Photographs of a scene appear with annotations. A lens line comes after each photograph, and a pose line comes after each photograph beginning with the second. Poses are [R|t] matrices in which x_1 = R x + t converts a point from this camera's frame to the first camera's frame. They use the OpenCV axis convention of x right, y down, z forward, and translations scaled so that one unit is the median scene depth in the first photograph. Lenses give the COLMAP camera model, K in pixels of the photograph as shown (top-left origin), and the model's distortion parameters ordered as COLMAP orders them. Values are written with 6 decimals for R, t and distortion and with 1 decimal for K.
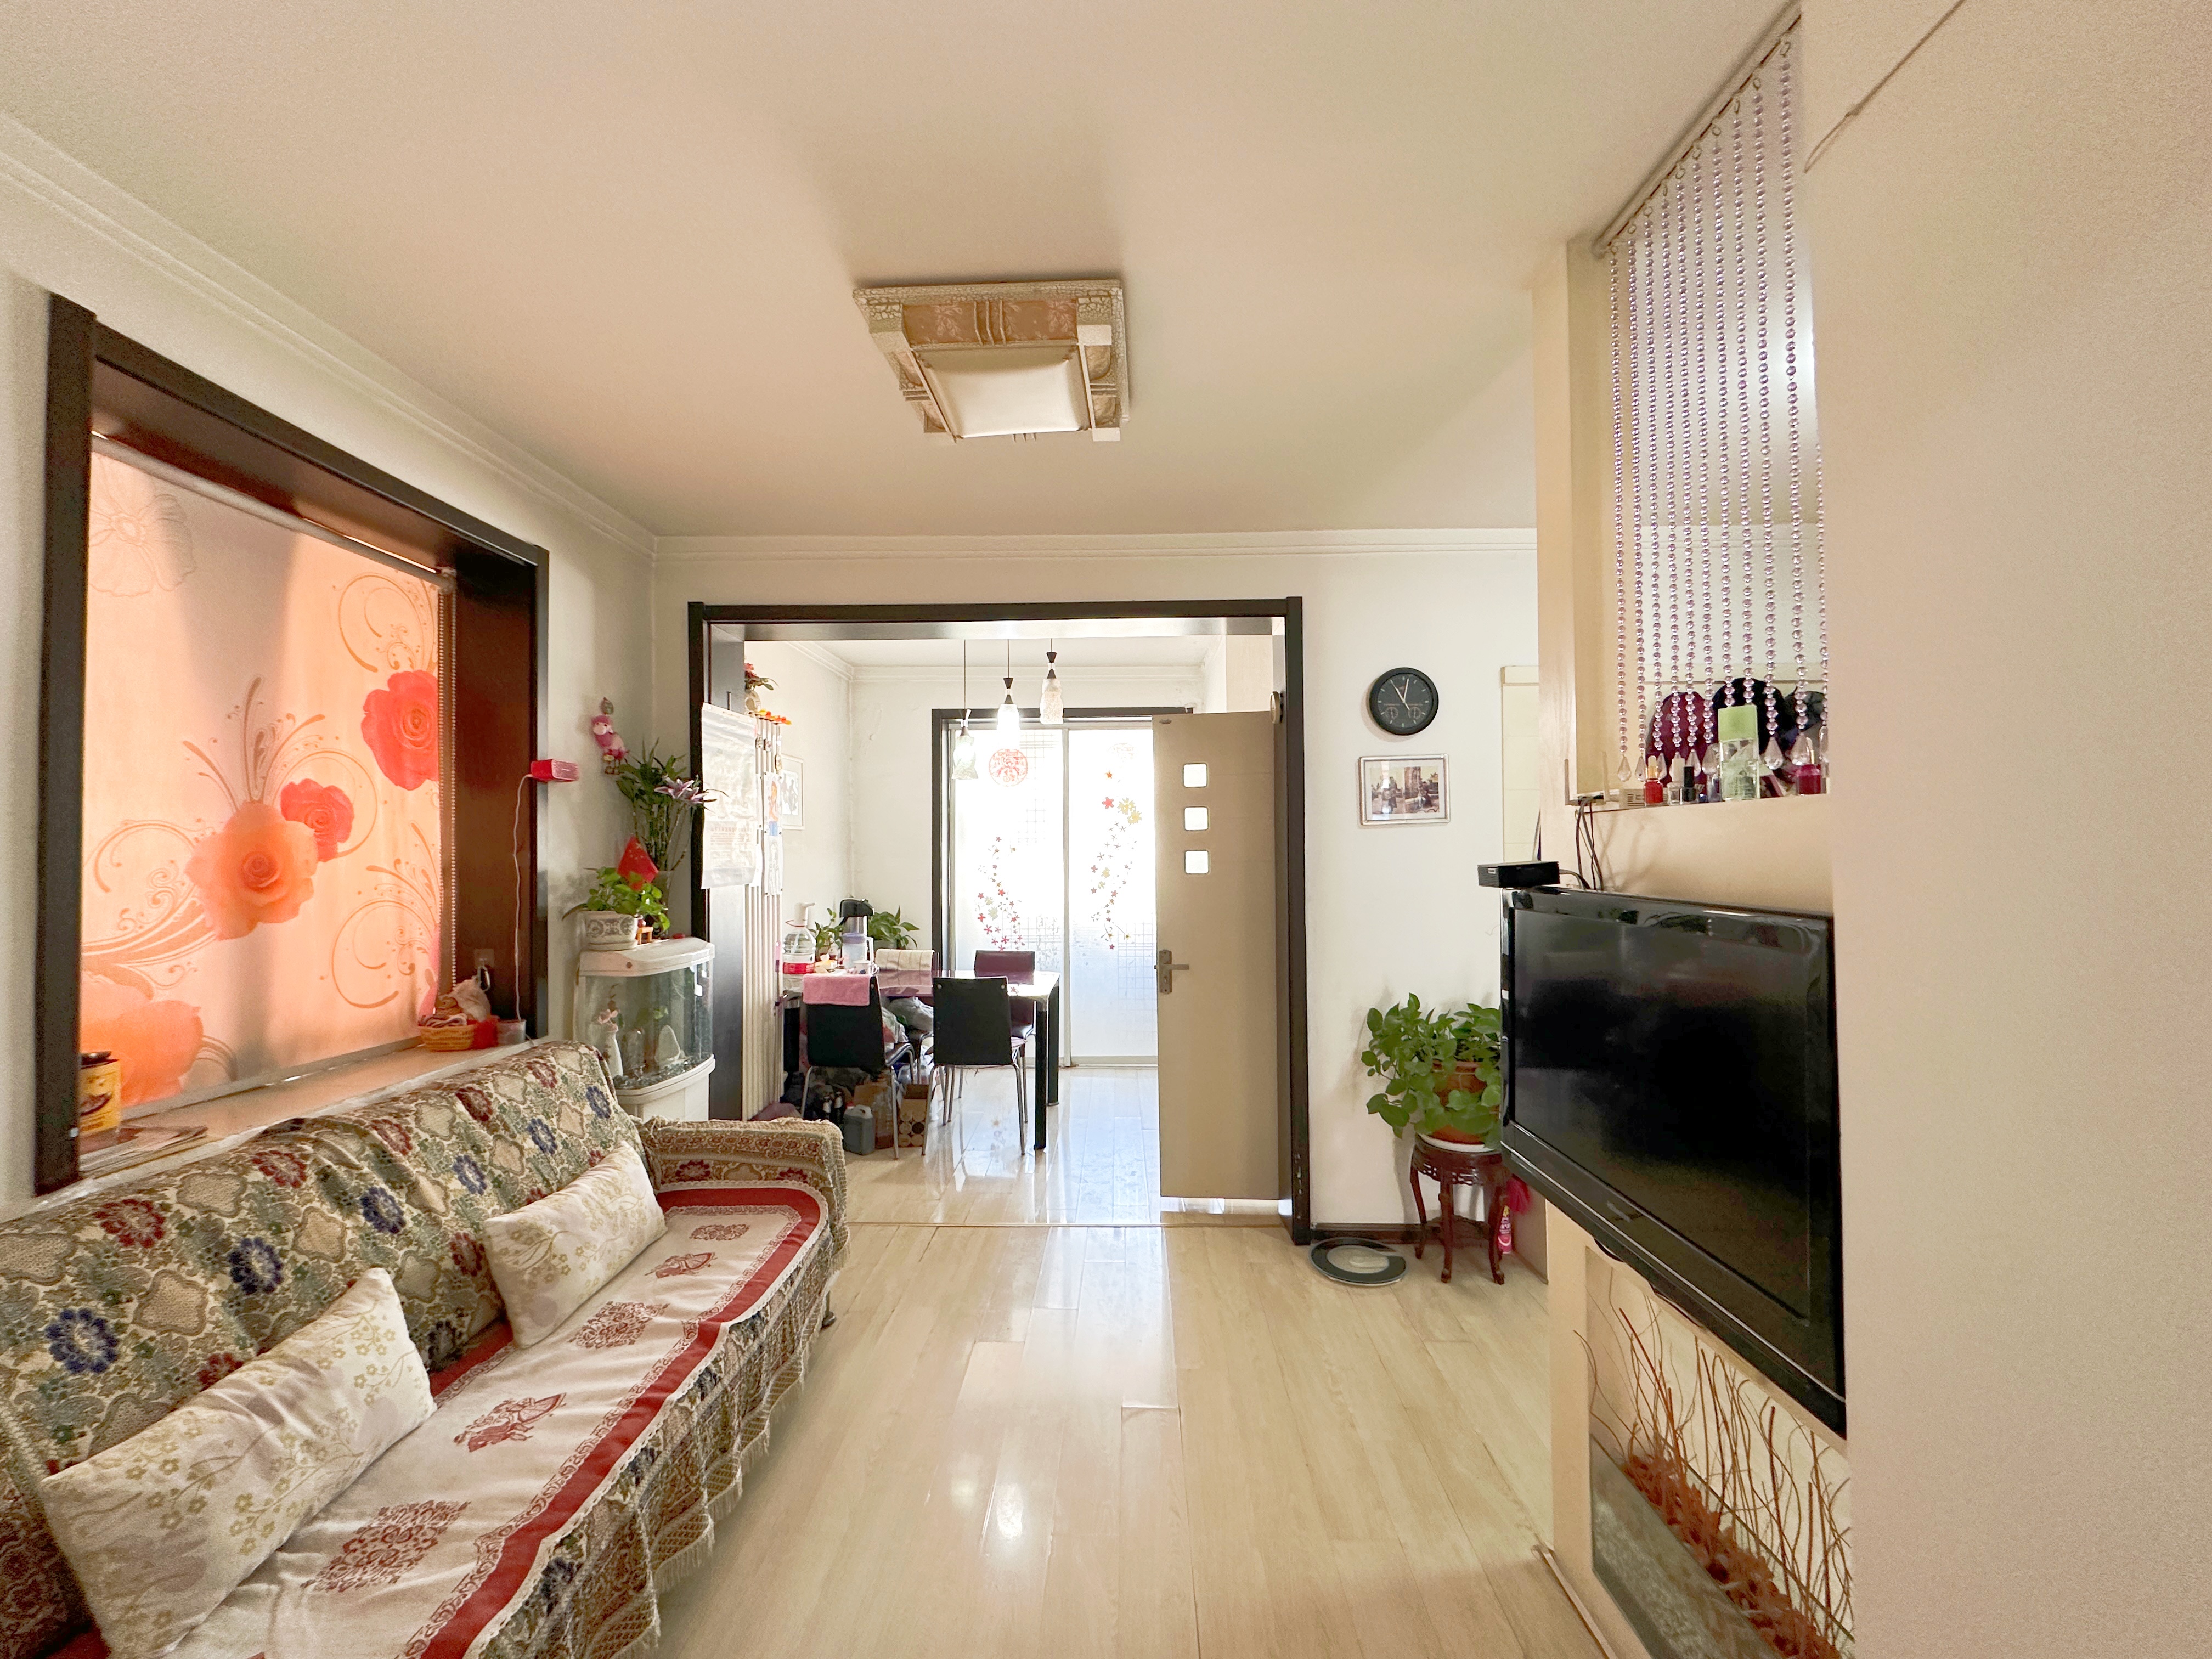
lens RADIAL K [[882.7, 0, 1099.7], [0, 882.7, 831.5], [0, 0, 1]] dist [0.003469, 0.000549]
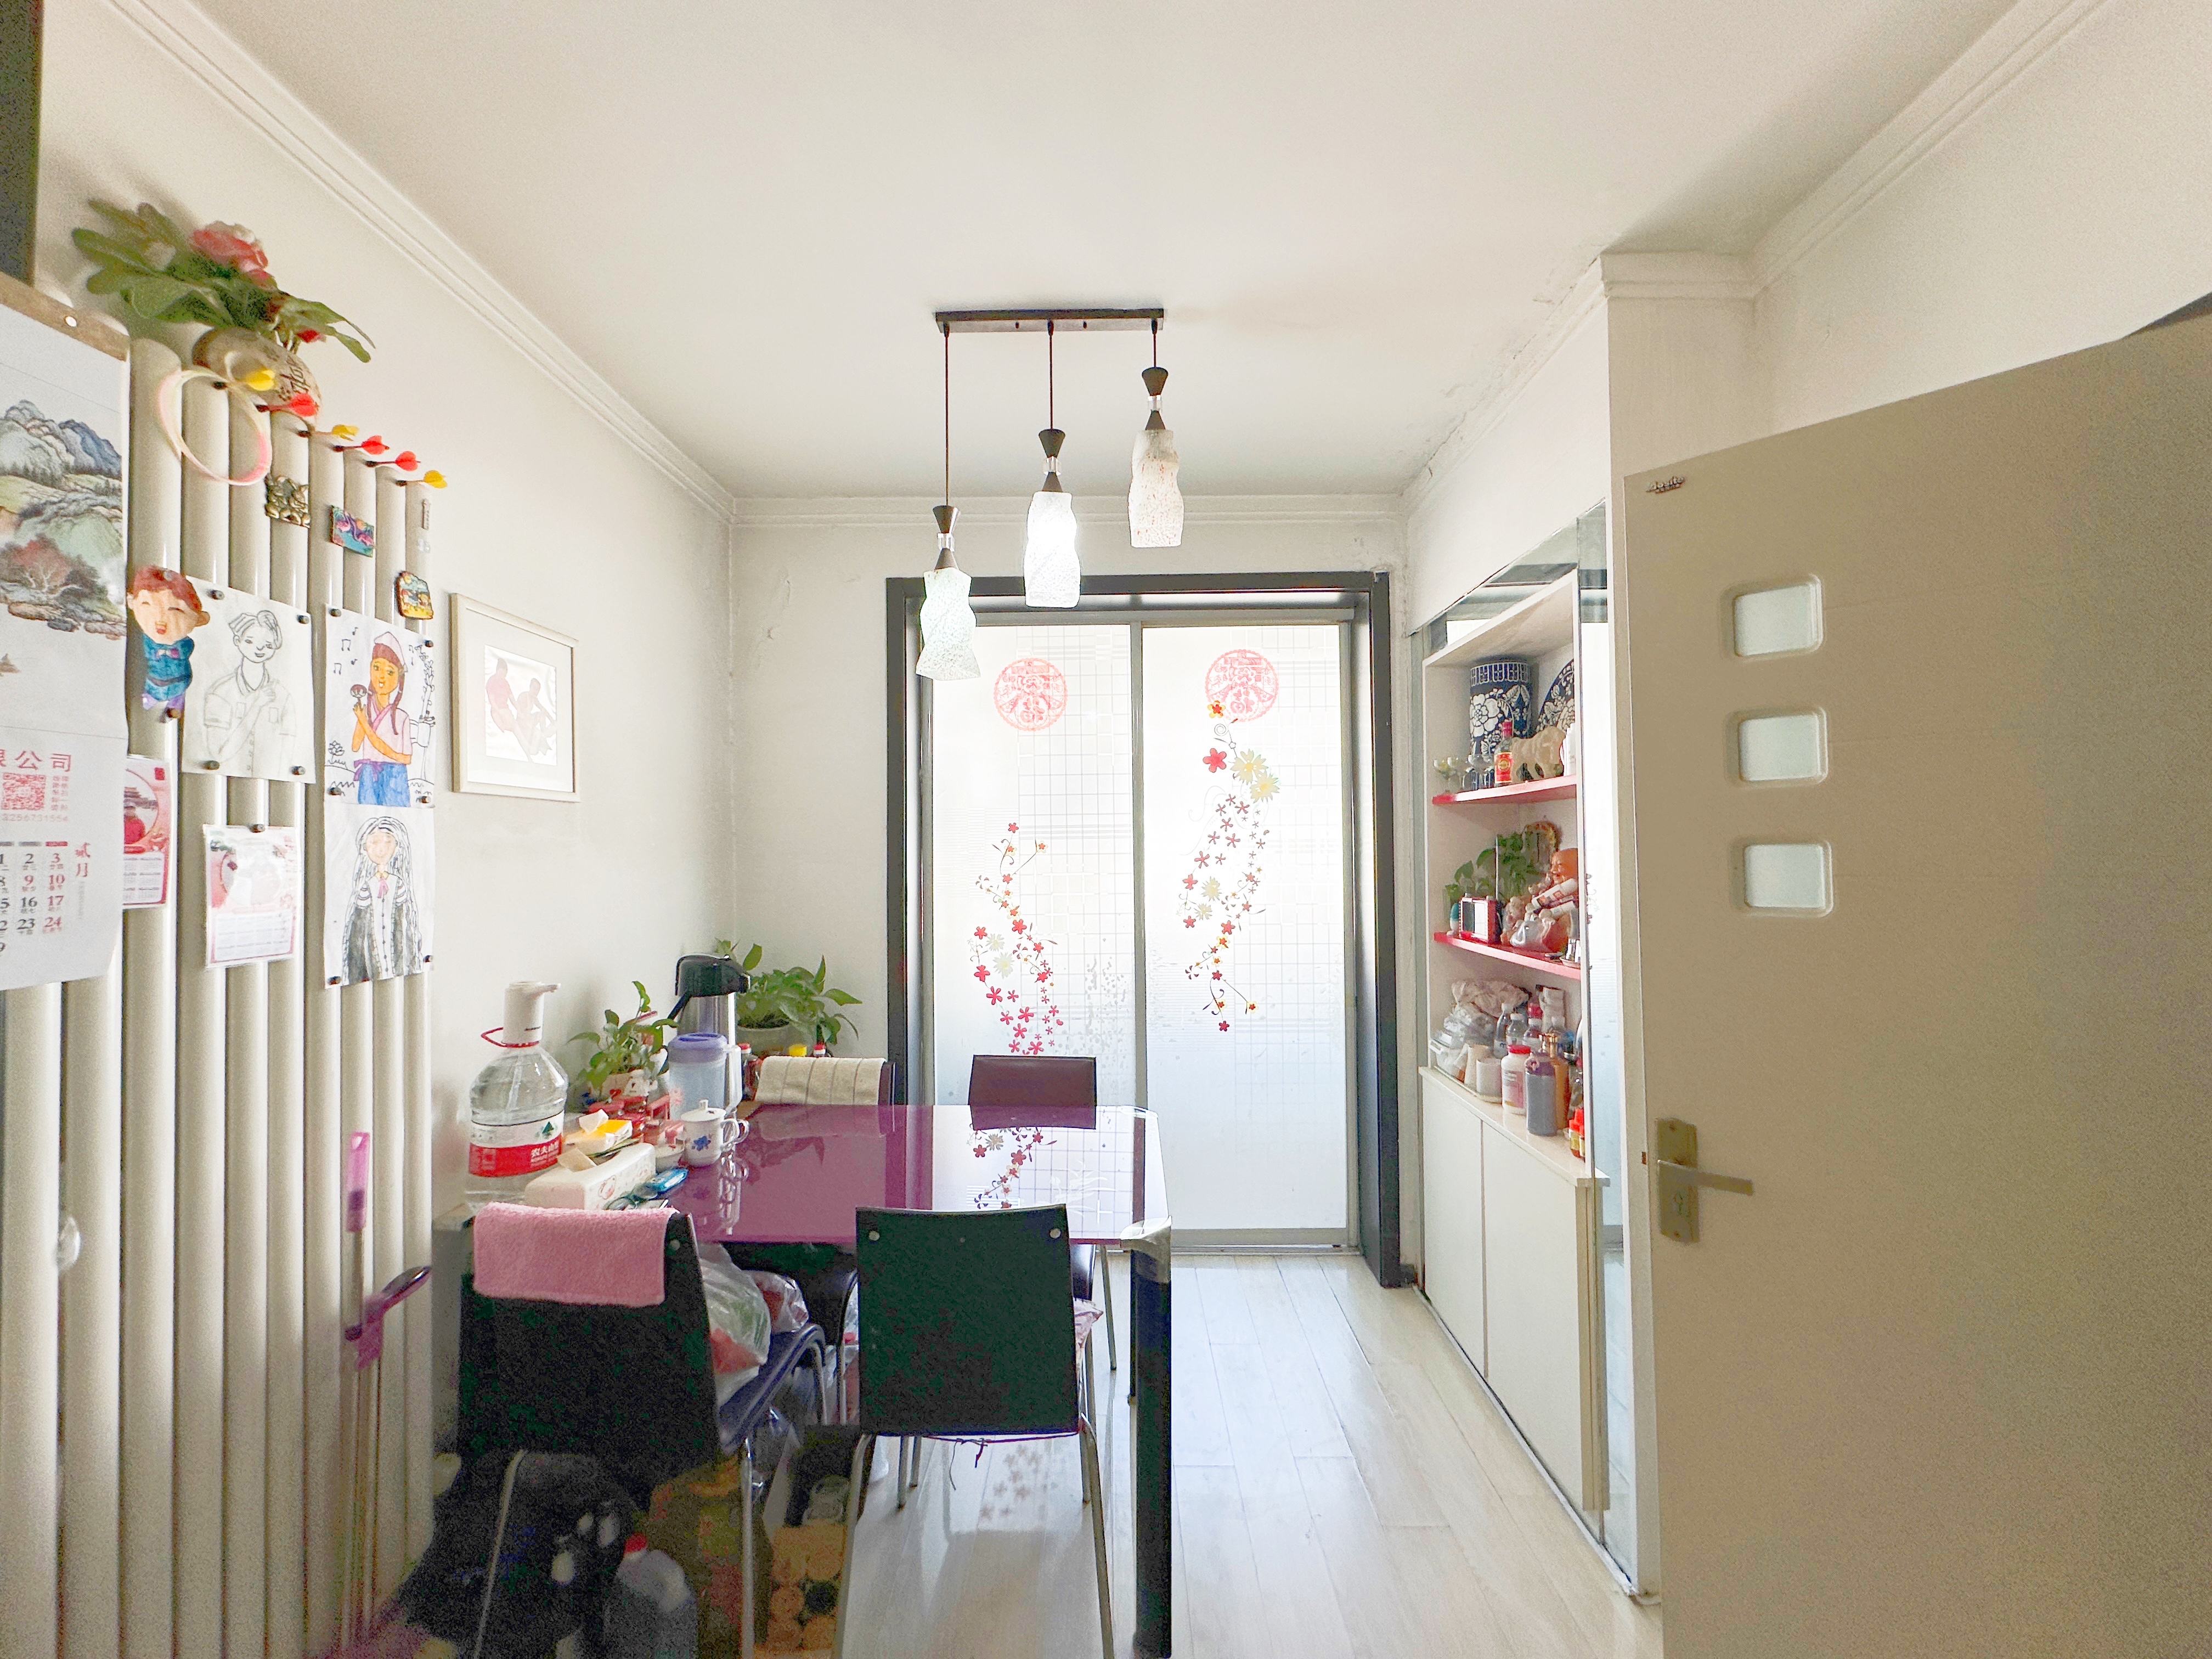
lens RADIAL K [[882.7, 0, 1107.6], [0, 882.7, 834.3], [0, 0, 1]] dist [0.003469, 0.000549]
pose [[0.999766, -0.003445, 0.021334, -0.093775], [0.003440, 0.999994, 0.000239, 0.017305], [-0.021335, -0.000165, 0.999772, 0.630227]]
